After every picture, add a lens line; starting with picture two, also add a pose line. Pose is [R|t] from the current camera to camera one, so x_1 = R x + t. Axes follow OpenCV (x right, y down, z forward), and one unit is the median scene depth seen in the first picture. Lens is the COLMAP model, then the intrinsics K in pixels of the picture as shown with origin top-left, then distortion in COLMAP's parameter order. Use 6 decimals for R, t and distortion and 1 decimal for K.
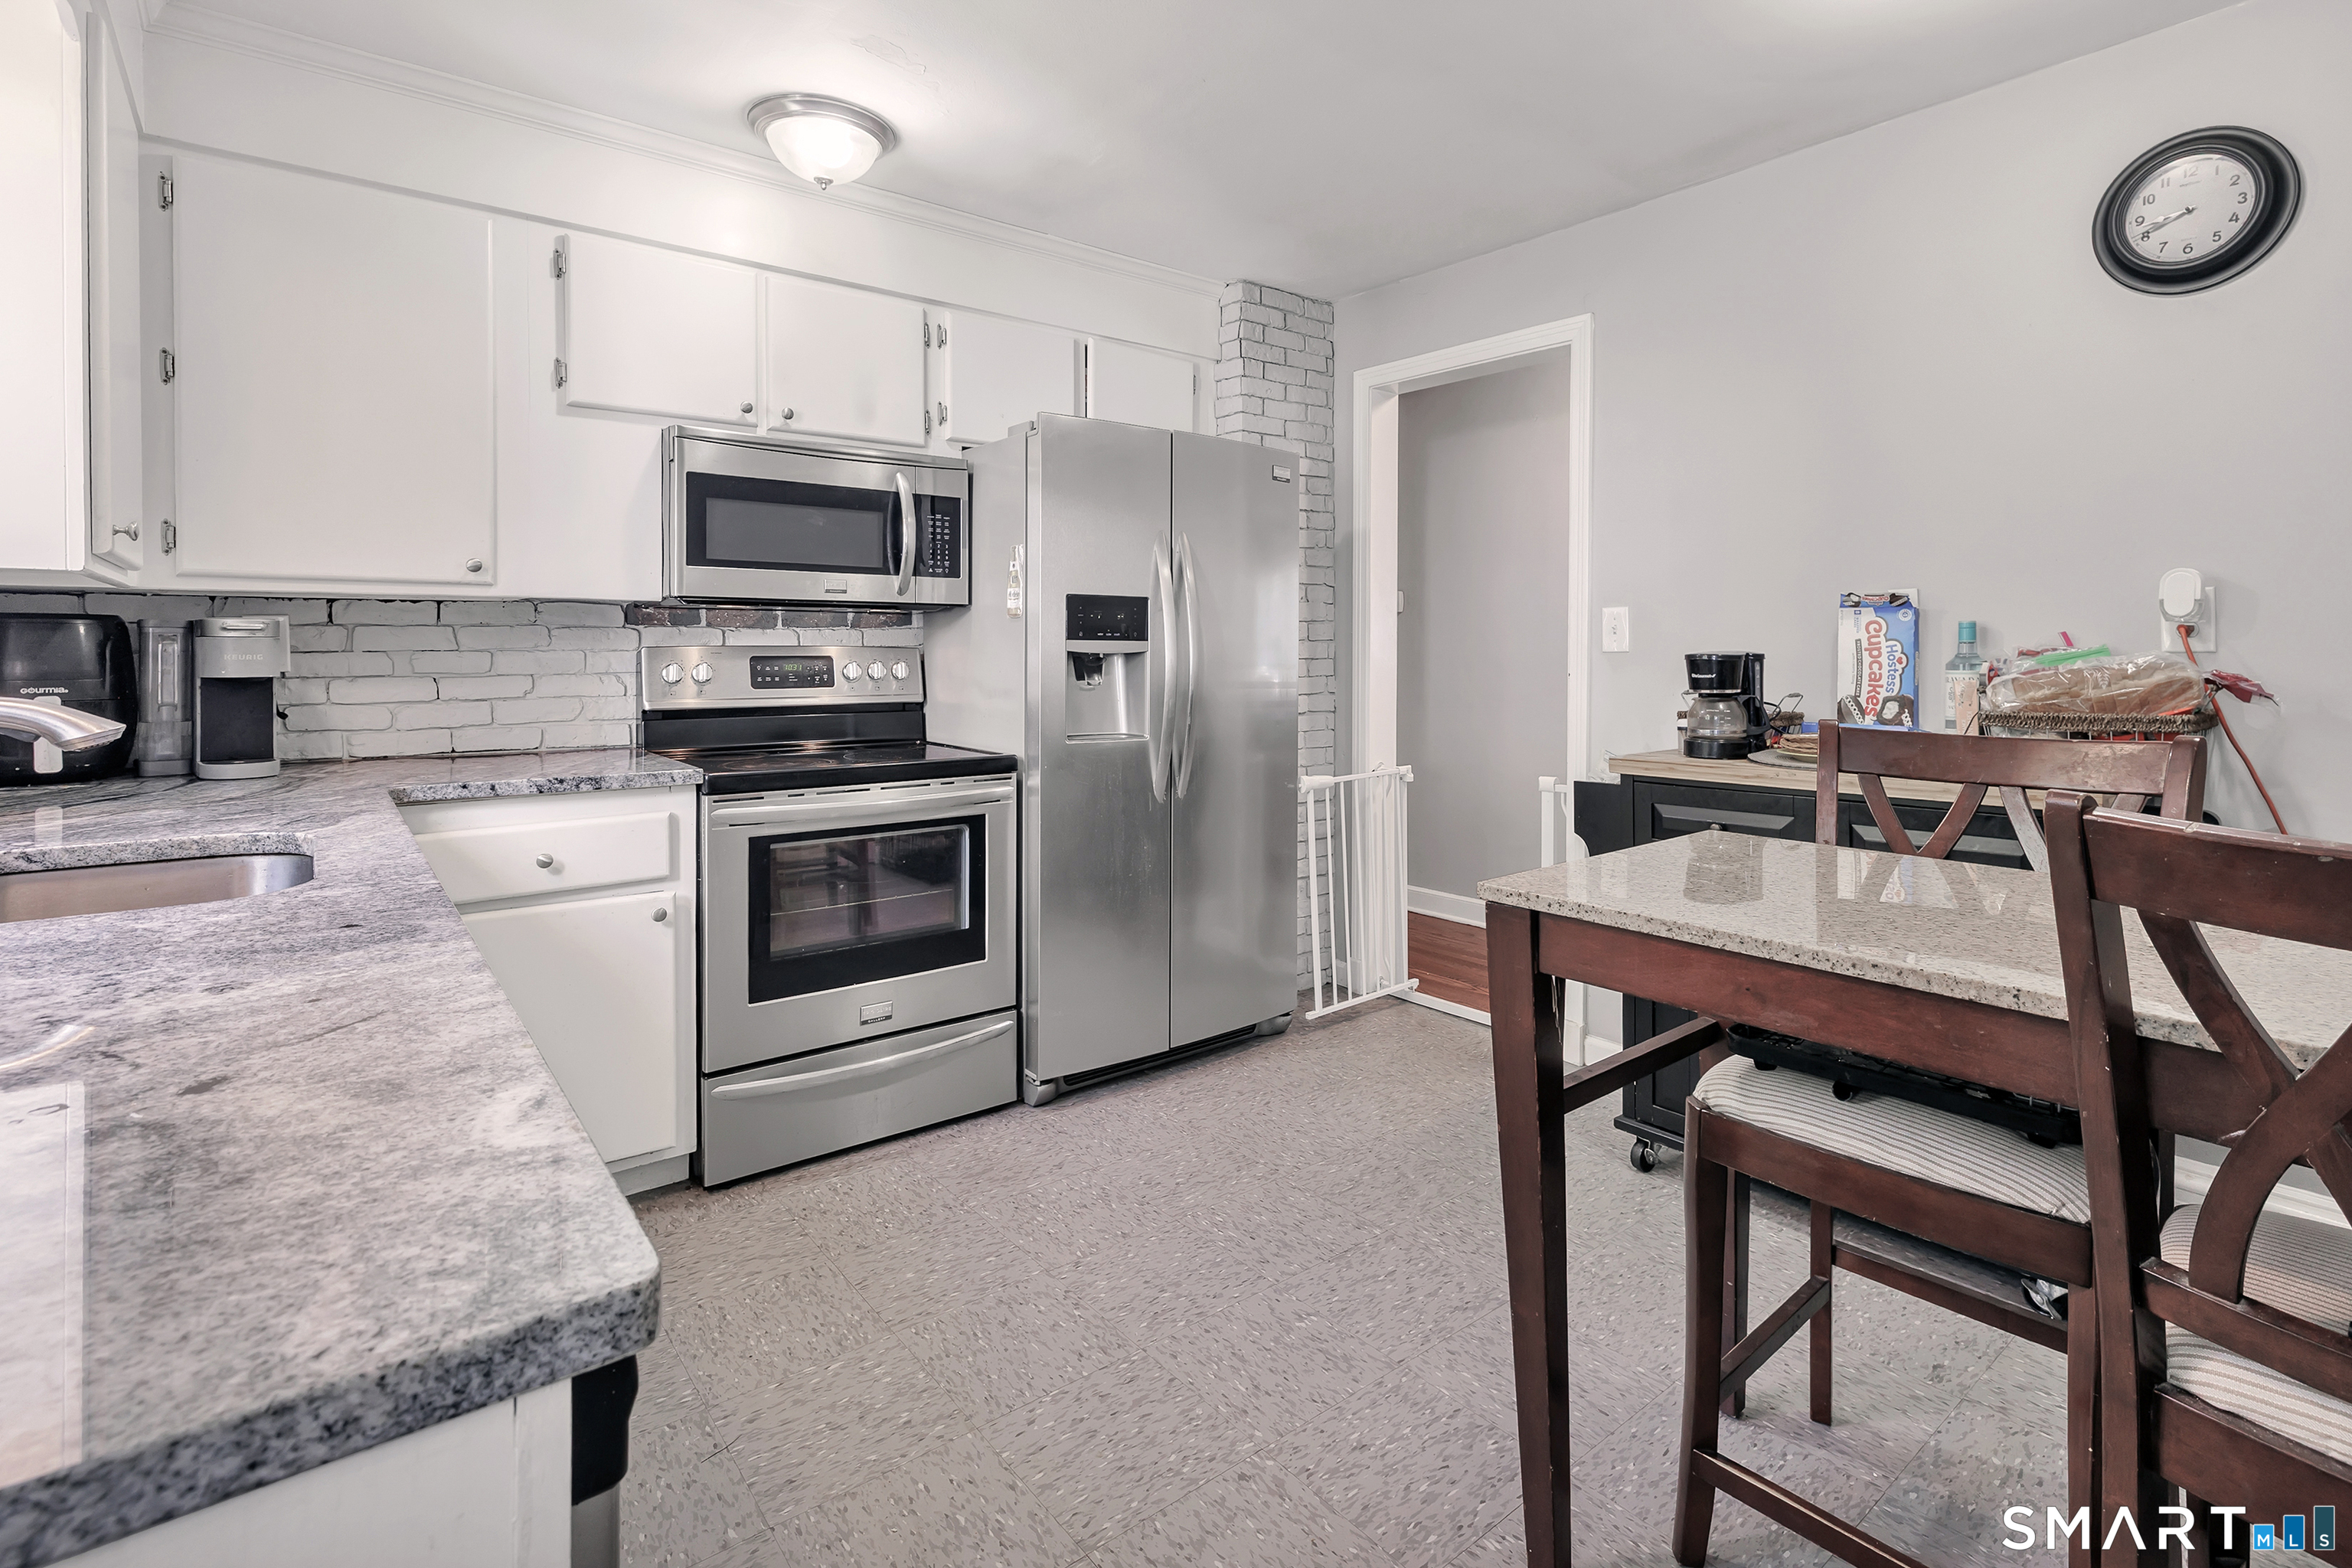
lens RADIAL K [[1071.0, 0, 1175.3], [0, 1071.0, 649.4], [0, 0, 1]] dist [0.000695, 0.000081]
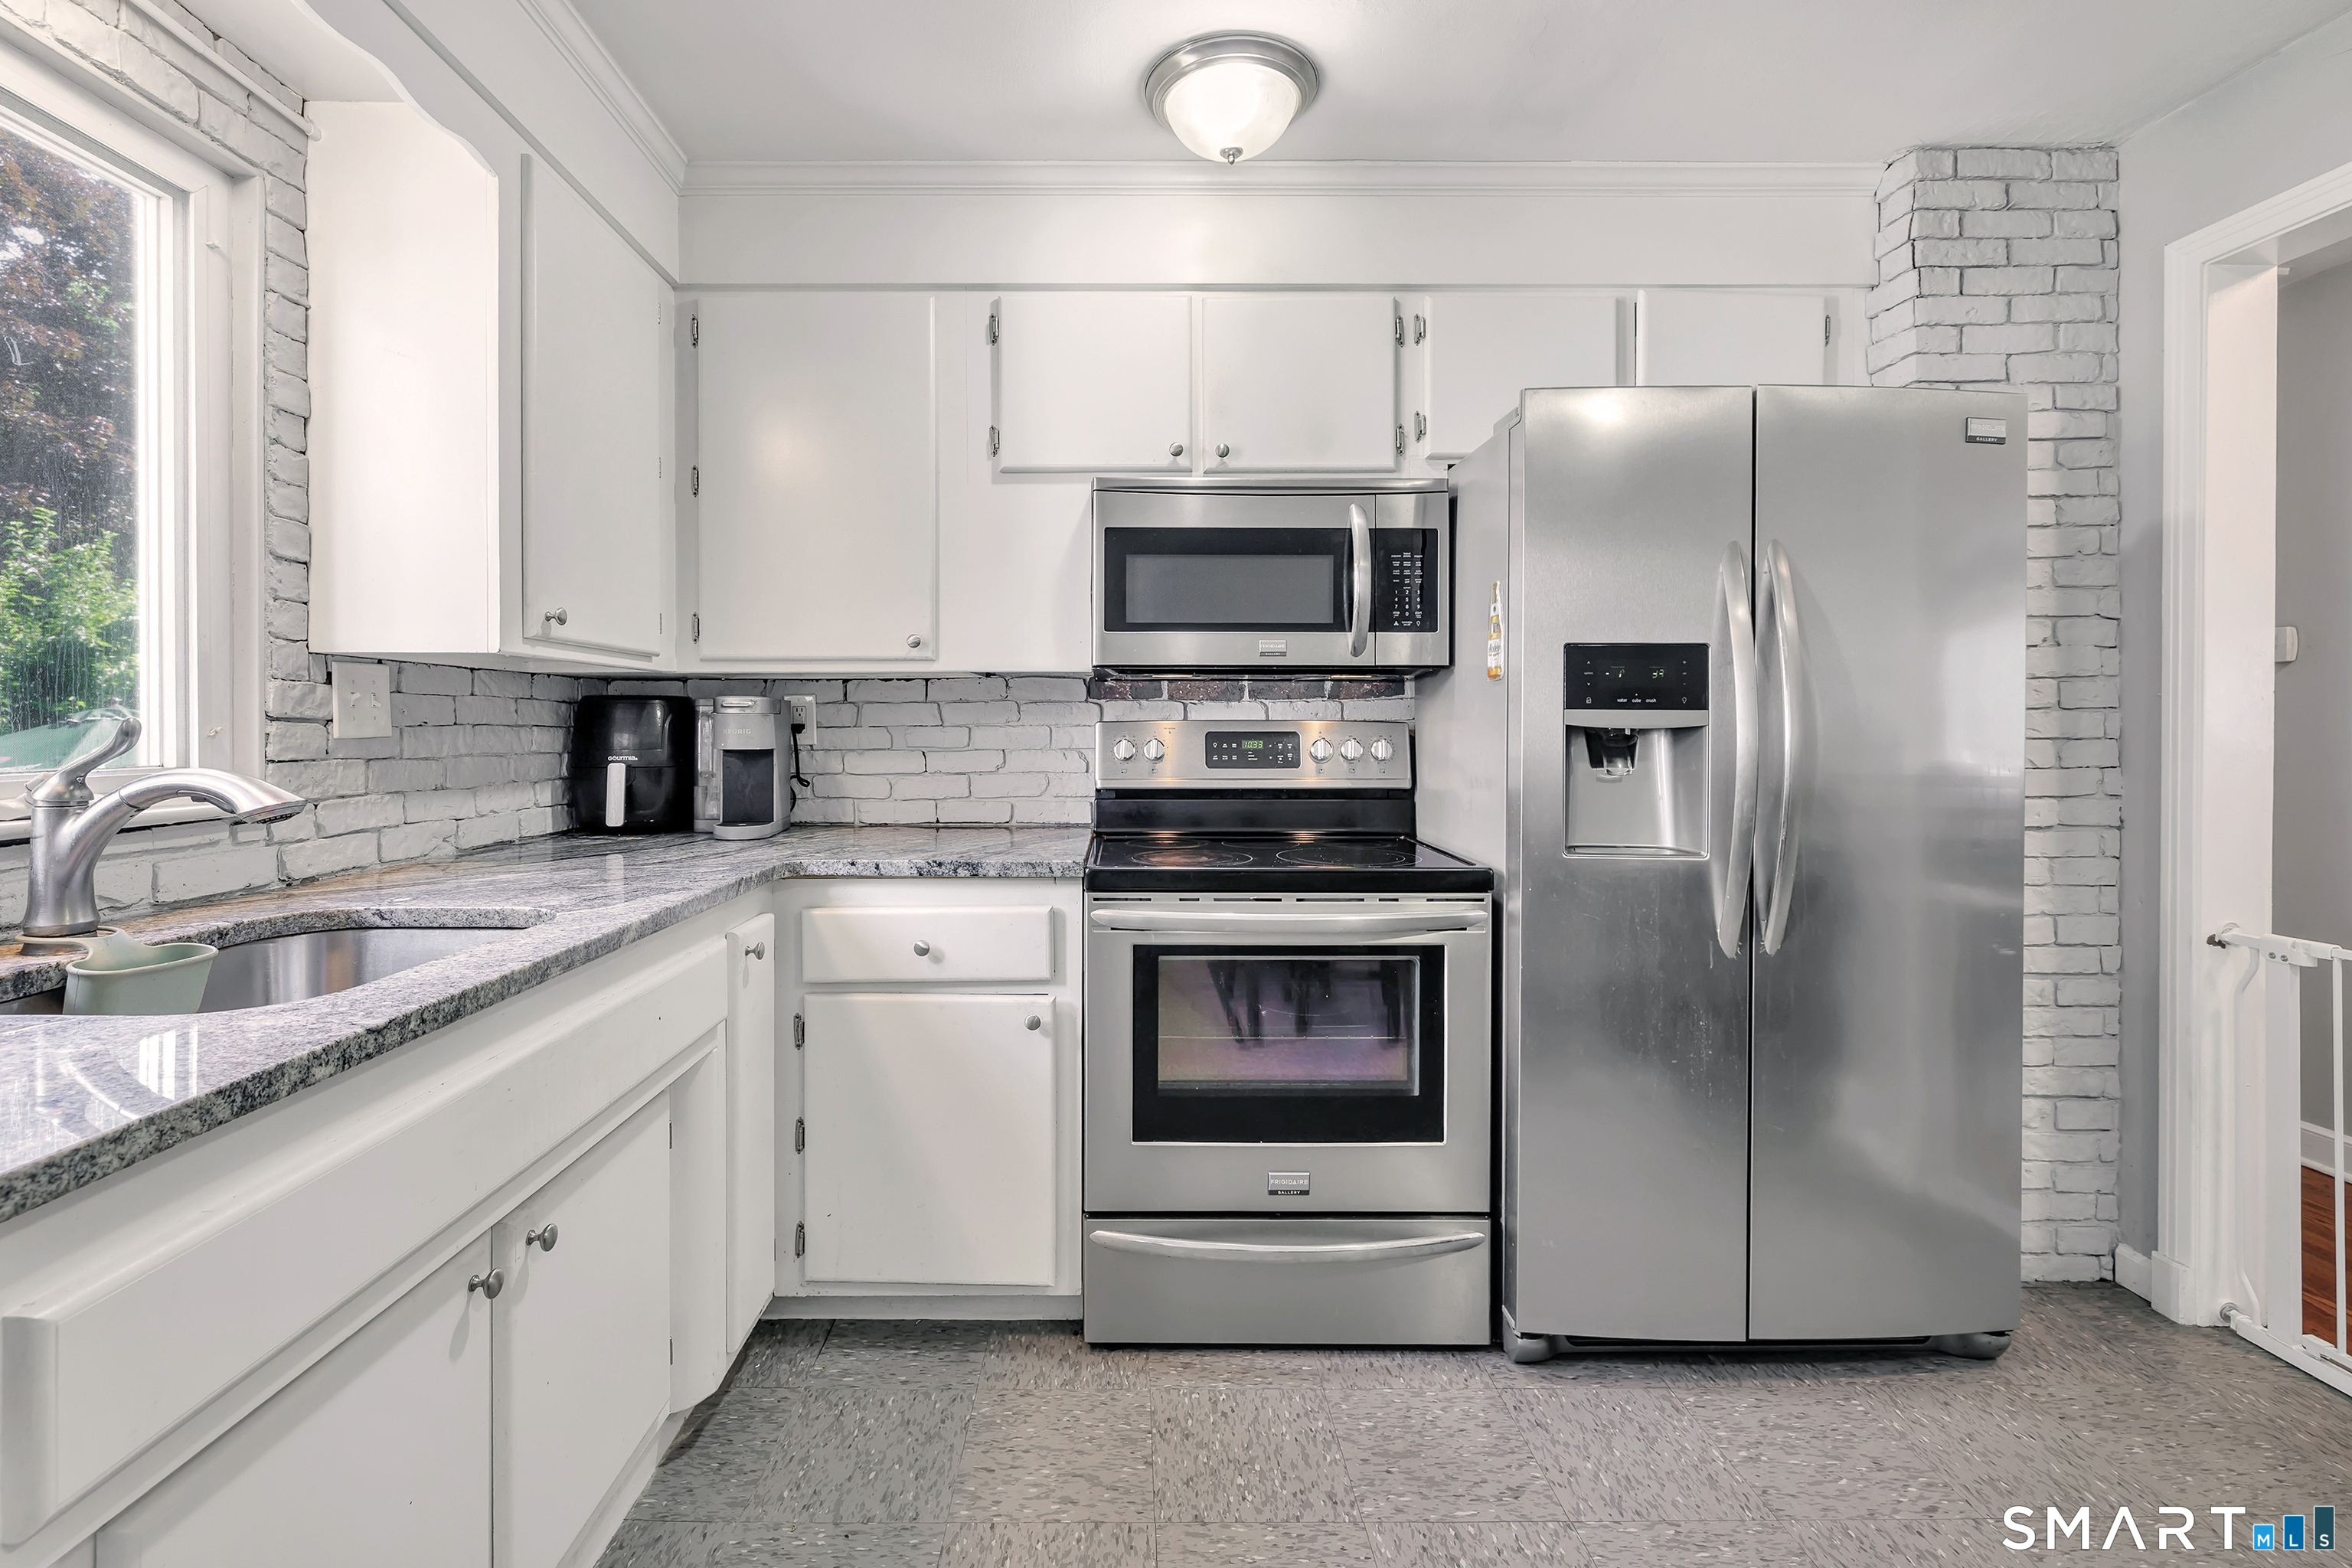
lens RADIAL K [[1004.9, 0, 1138.2], [0, 1004.9, 728.5], [0, 0, 1]] dist [-0.000658, 0.000412]
pose [[0.795127, -0.000156, -0.606443, 0.072408], [0.001119, 0.999999, 0.001210, 0.002571], [0.606442, -0.001641, 0.795126, 0.303555]]
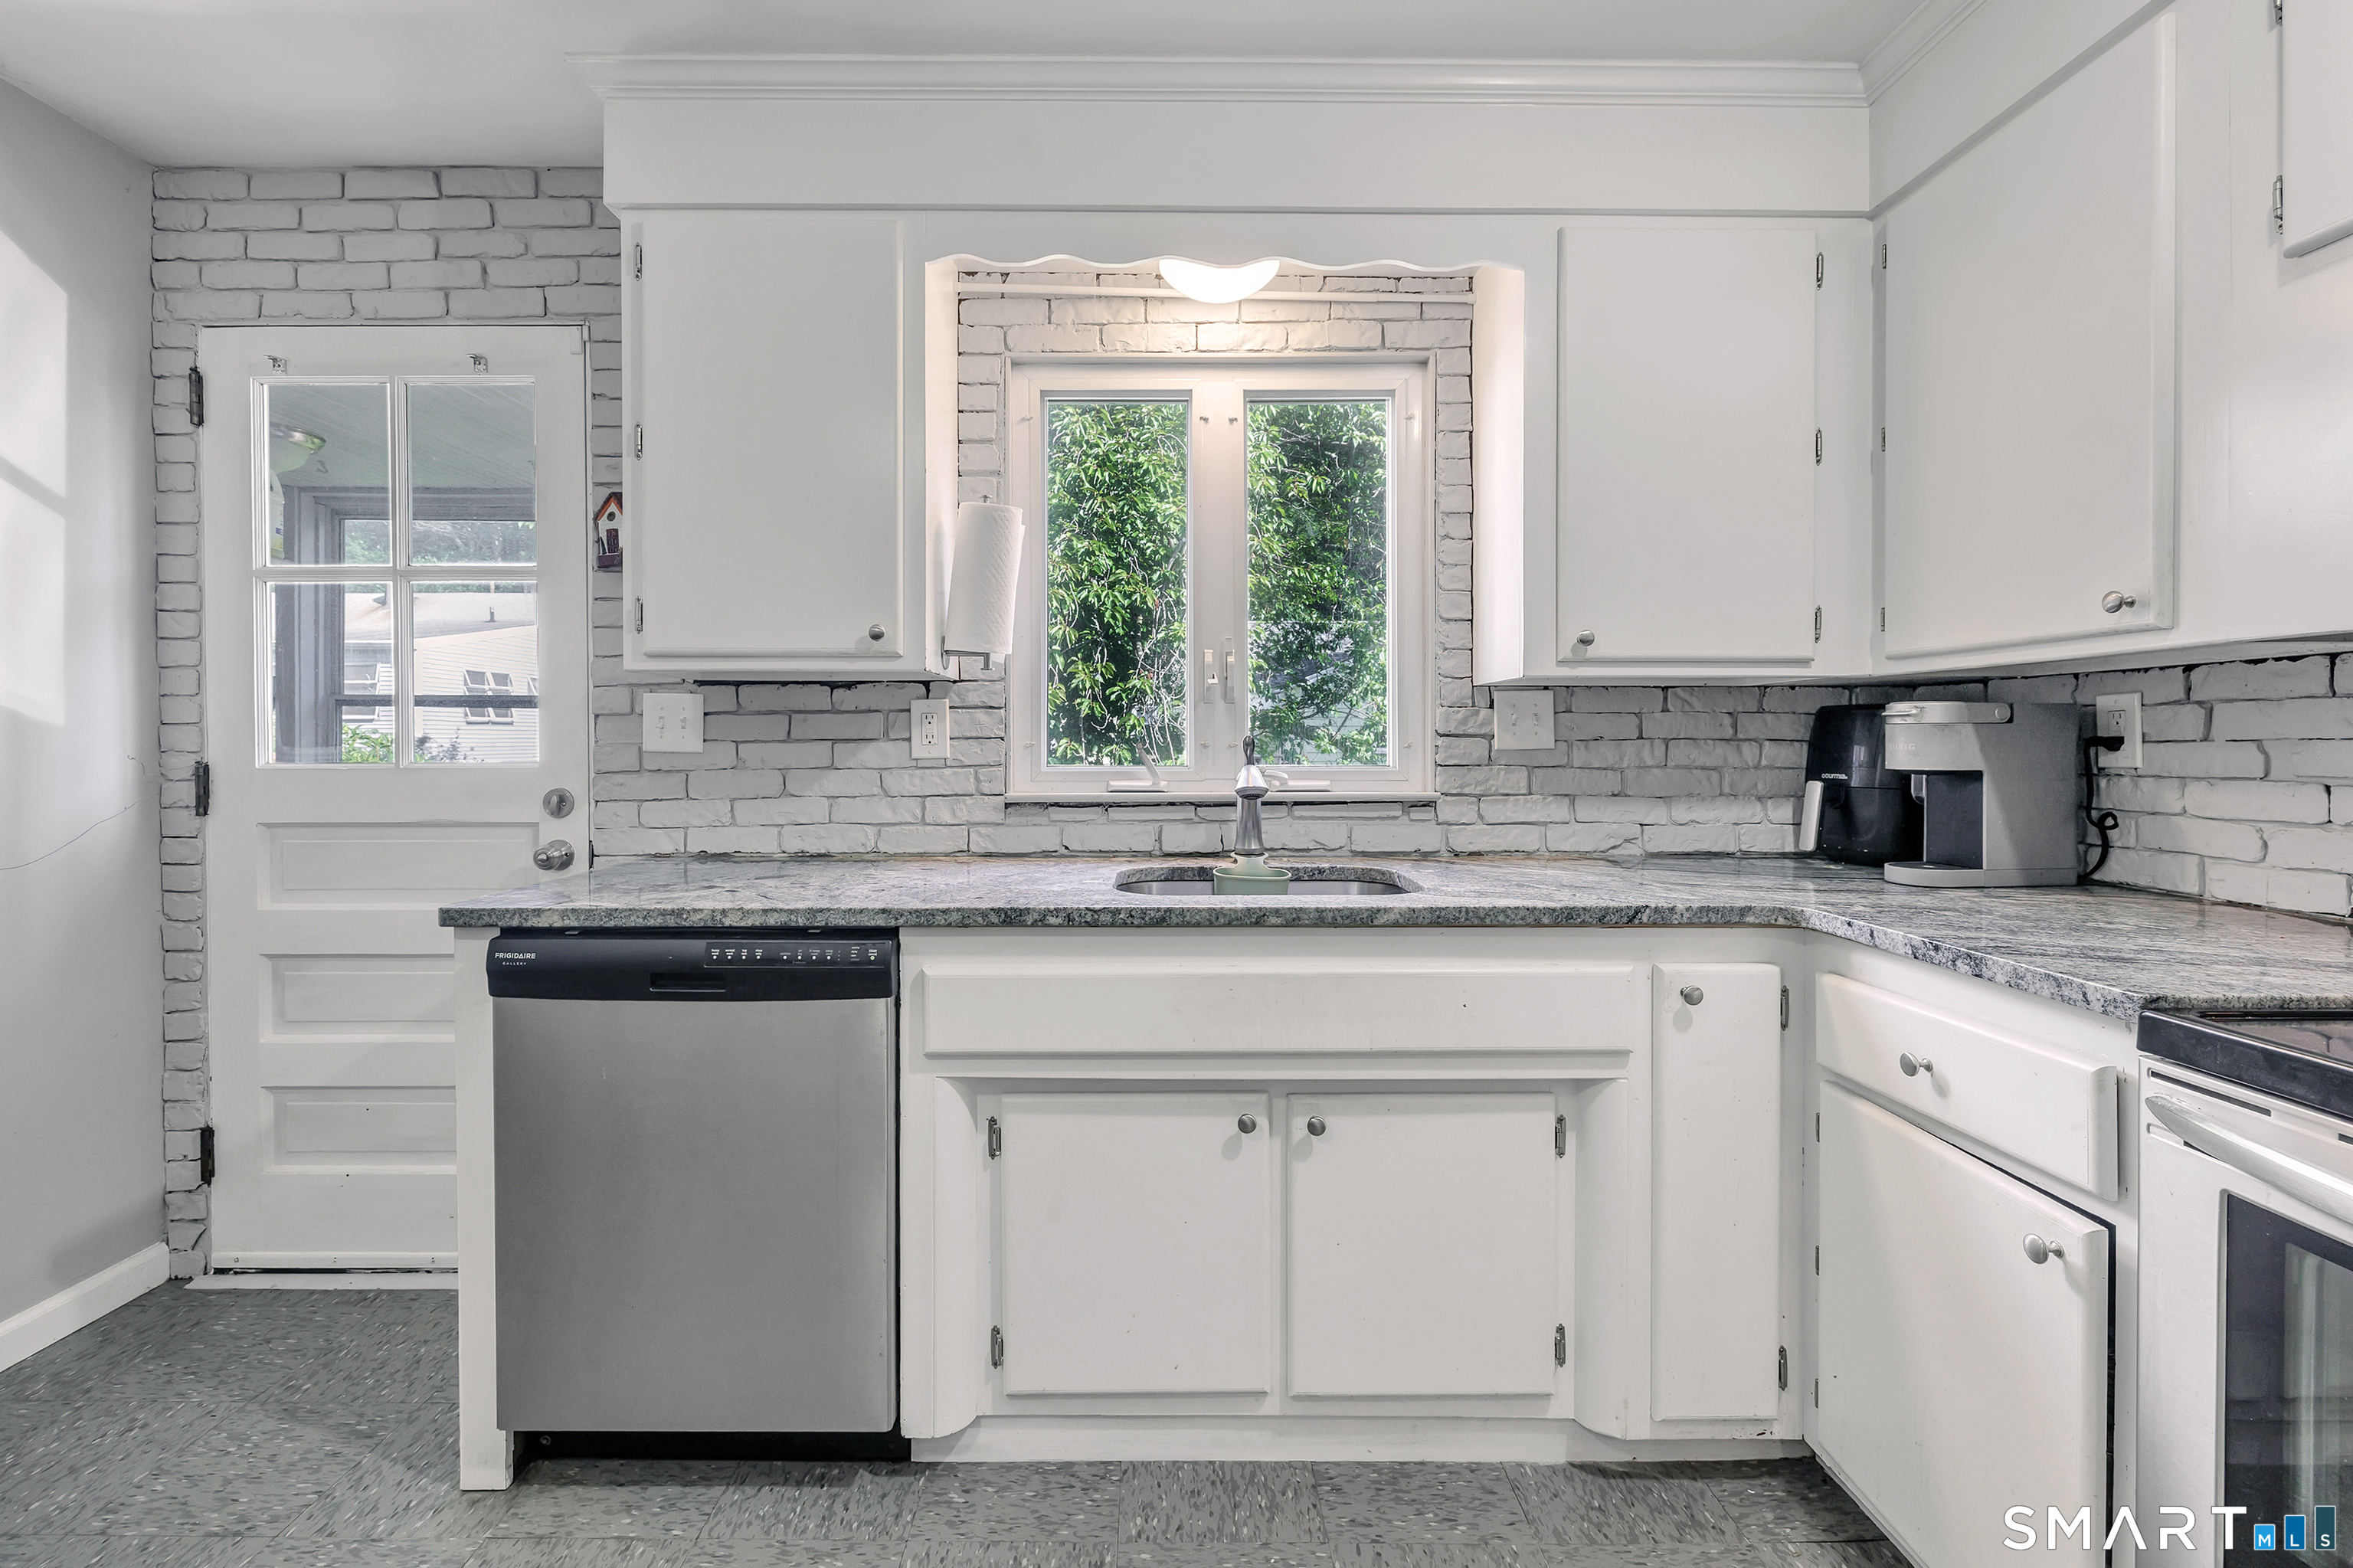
lens RADIAL K [[1068.3, 0, 1175.9], [0, 1068.3, 745.5], [0, 0, 1]] dist [-0.000369, -0.000100]
pose [[-0.598817, 0.002746, -0.800881, 0.140328], [-0.000354, 0.999993, 0.003693, 0.002423], [0.800886, 0.002495, -0.598812, 0.758289]]
